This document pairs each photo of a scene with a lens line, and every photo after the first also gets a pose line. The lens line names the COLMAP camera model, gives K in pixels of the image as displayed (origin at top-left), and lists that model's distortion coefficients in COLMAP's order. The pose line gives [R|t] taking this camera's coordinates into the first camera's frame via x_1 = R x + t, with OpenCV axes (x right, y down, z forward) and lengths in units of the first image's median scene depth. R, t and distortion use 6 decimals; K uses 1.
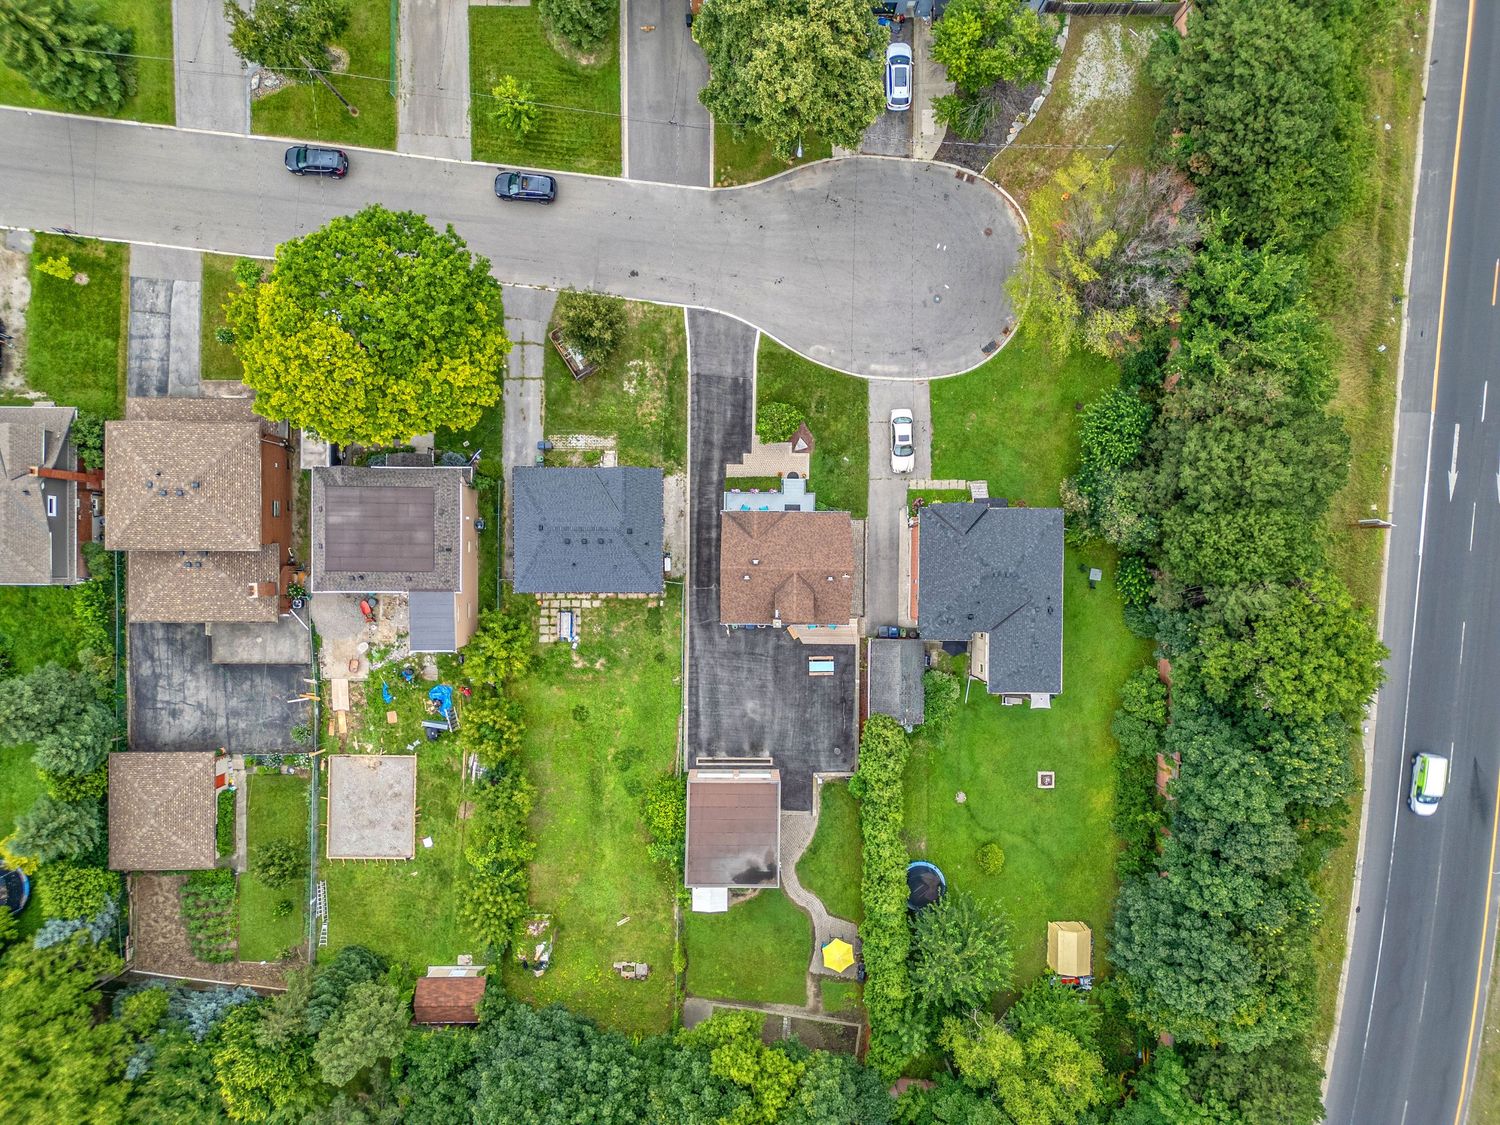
lens RADIAL K [[1055.5, 0, 747.8], [0, 1055.5, 565.3], [0, 0, 1]] dist [0.098042, -0.113510]
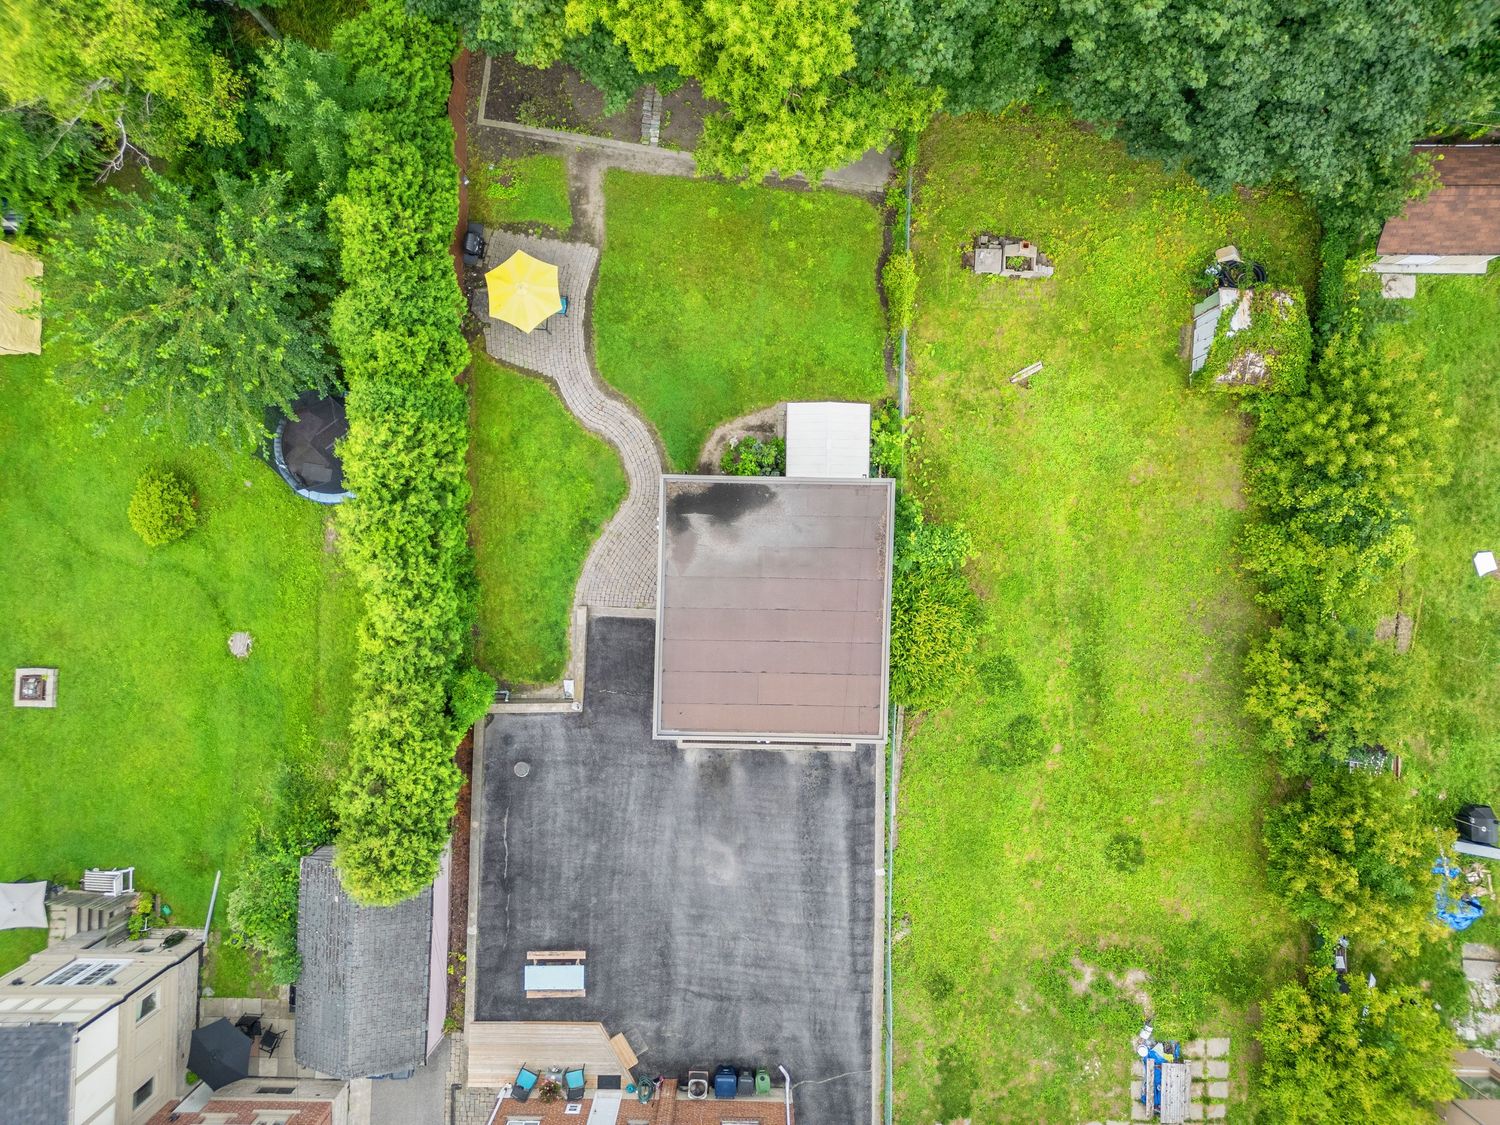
lens RADIAL K [[1048.5, 0, 747.5], [0, 1048.5, 565.6], [0, 0, 1]] dist [0.075649, -0.067709]
pose [[-0.999900, -0.010768, -0.009209, -0.000330], [0.010871, -0.999878, -0.011247, 0.264434], [-0.009086, -0.011346, 0.999894, 0.585483]]
